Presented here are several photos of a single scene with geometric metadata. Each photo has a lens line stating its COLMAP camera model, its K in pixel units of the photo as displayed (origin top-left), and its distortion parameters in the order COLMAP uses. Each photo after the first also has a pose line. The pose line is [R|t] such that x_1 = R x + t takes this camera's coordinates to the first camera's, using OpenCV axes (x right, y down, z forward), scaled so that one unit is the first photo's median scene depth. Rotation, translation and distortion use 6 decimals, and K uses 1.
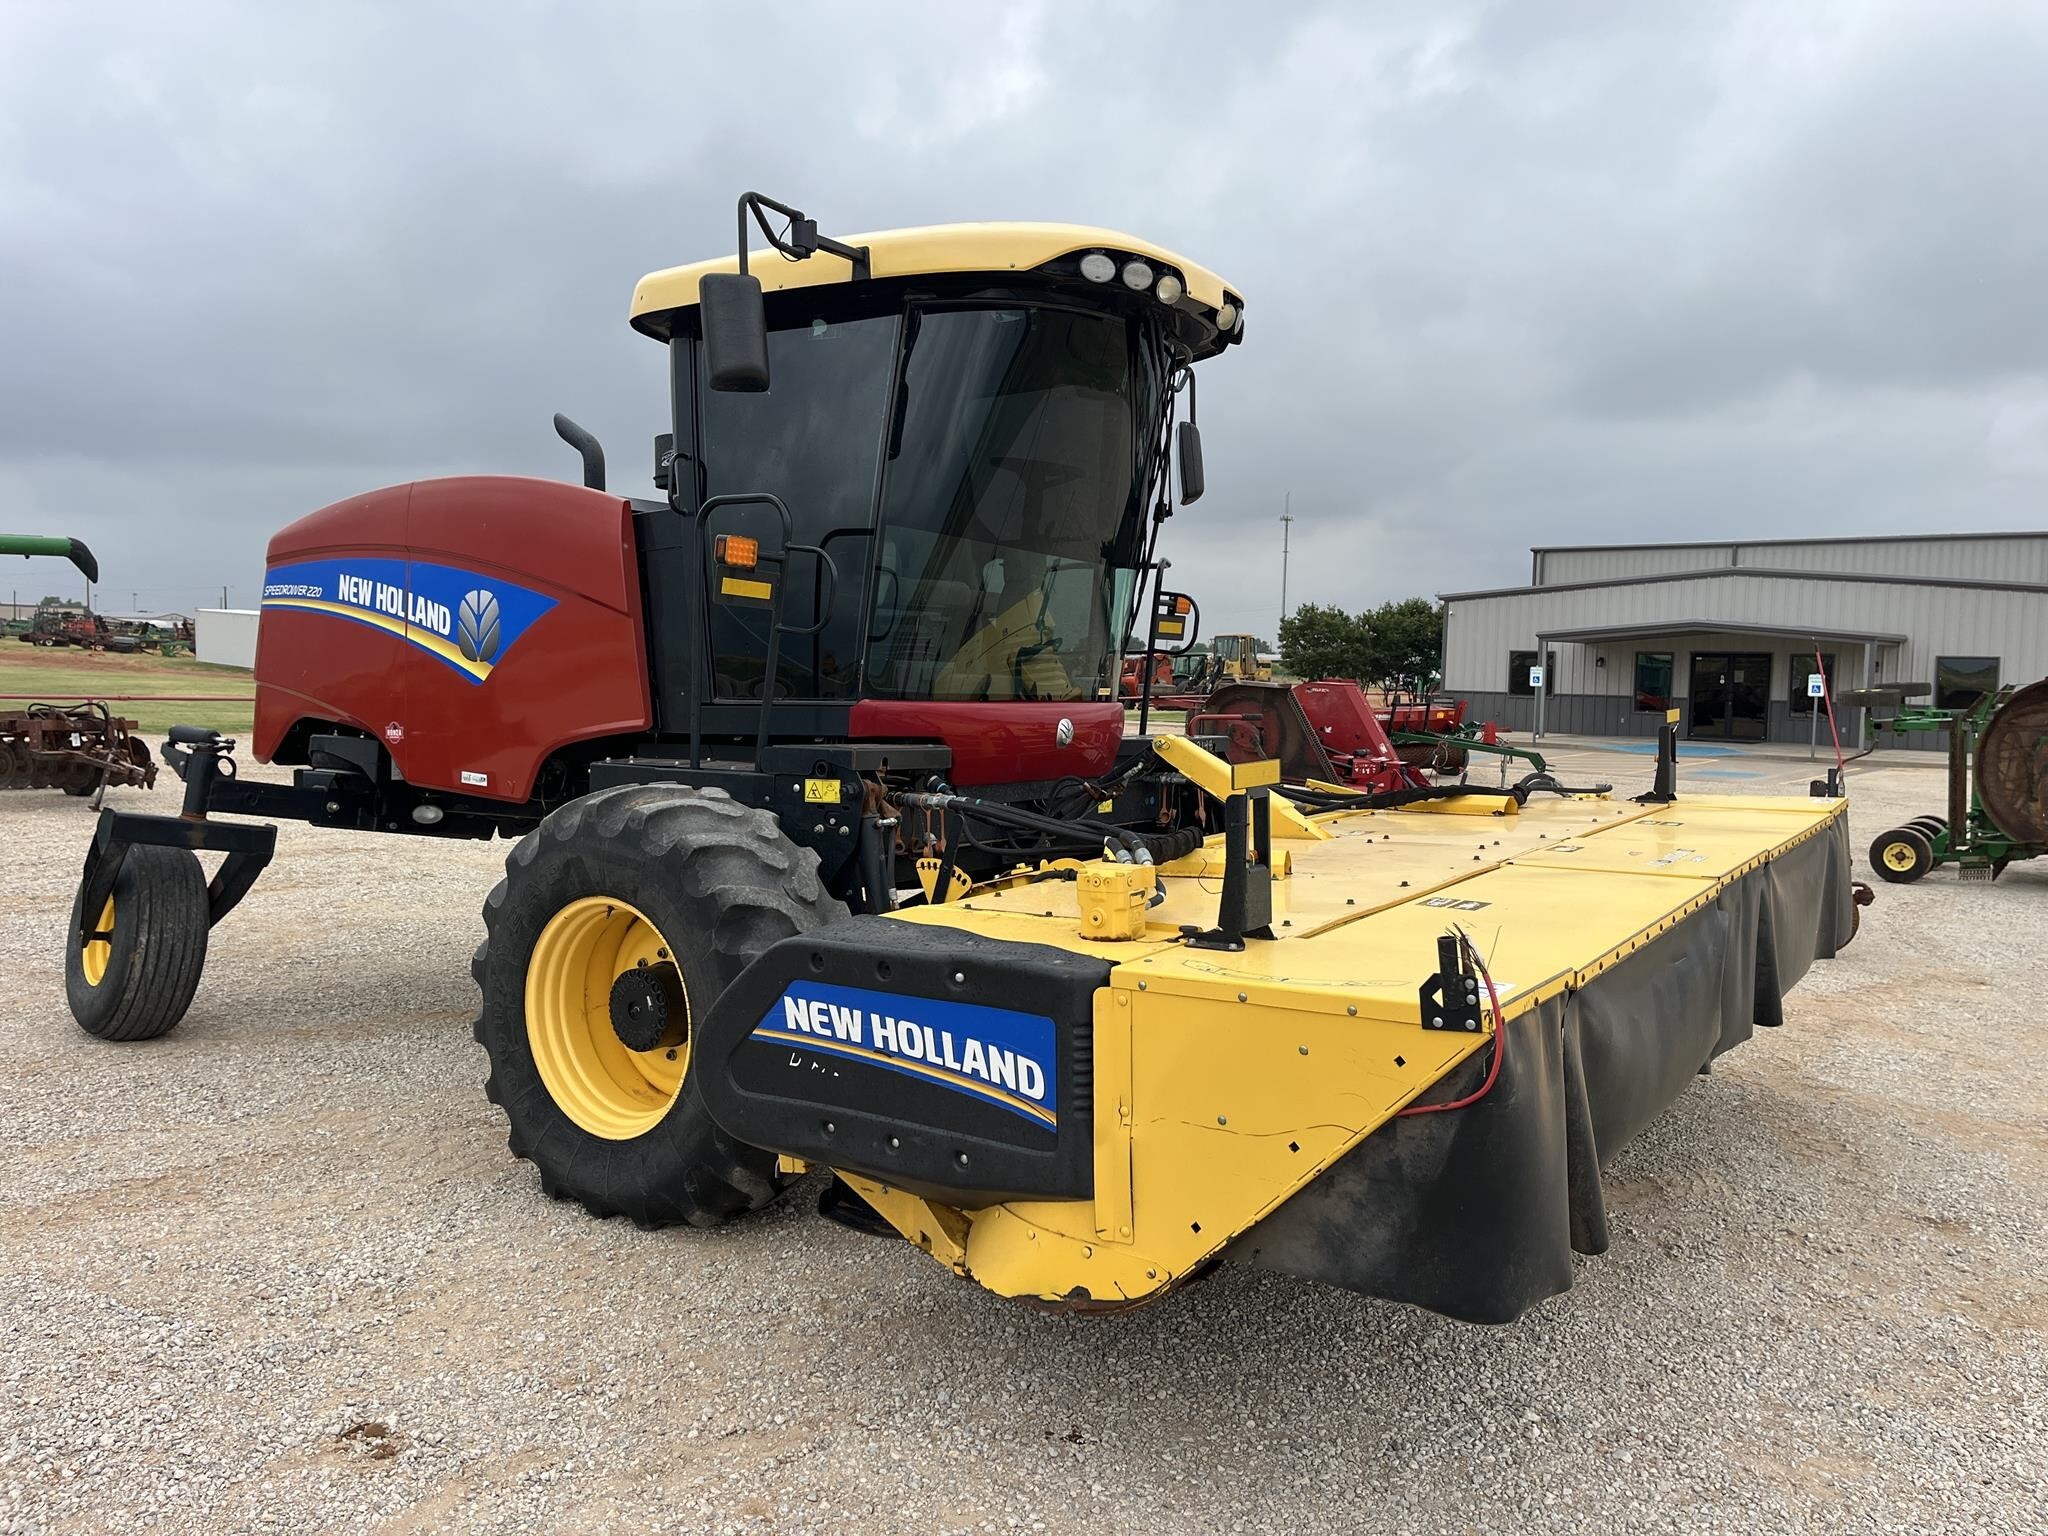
lens RADIAL K [[1567.3, 0, 1024.0], [0, 1567.3, 768.0], [0, 0, 1]] dist [0.063215, -0.006634]
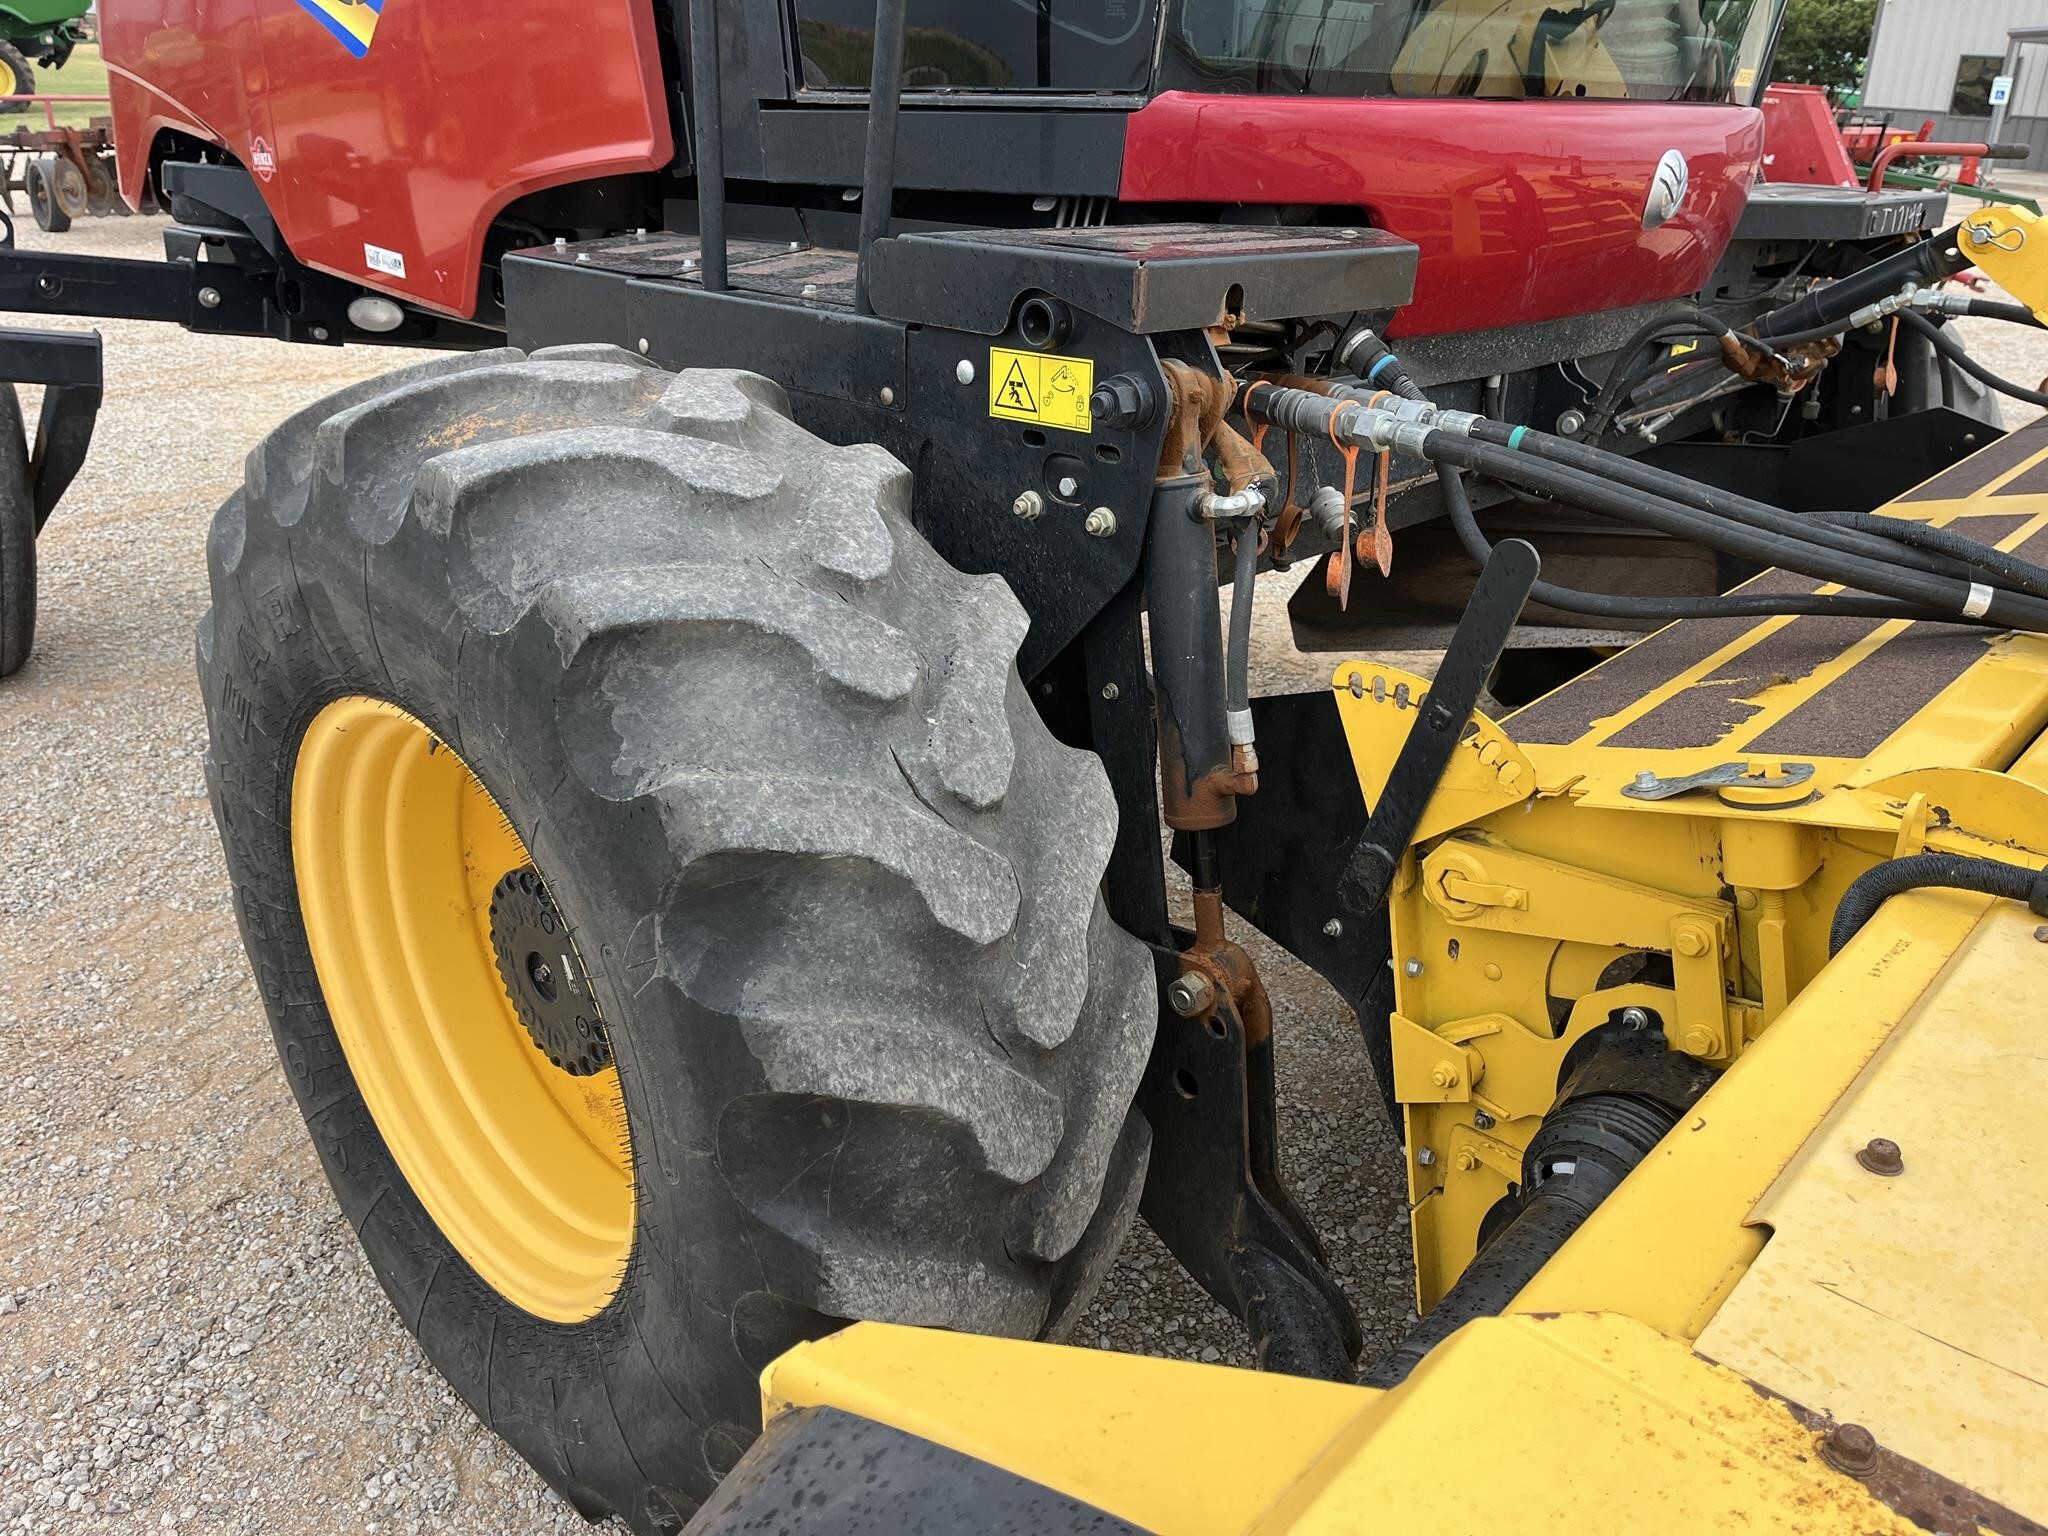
lens RADIAL K [[1534.9, 0, 1040.3], [0, 1534.9, 780.5], [0, 0, 1]] dist [0.055593, -0.081667]
pose [[0.988117, 0.069573, -0.137054, -0.078397], [-0.016293, 0.934078, 0.356696, -0.024154], [0.152836, -0.350225, 0.924112, 0.673455]]
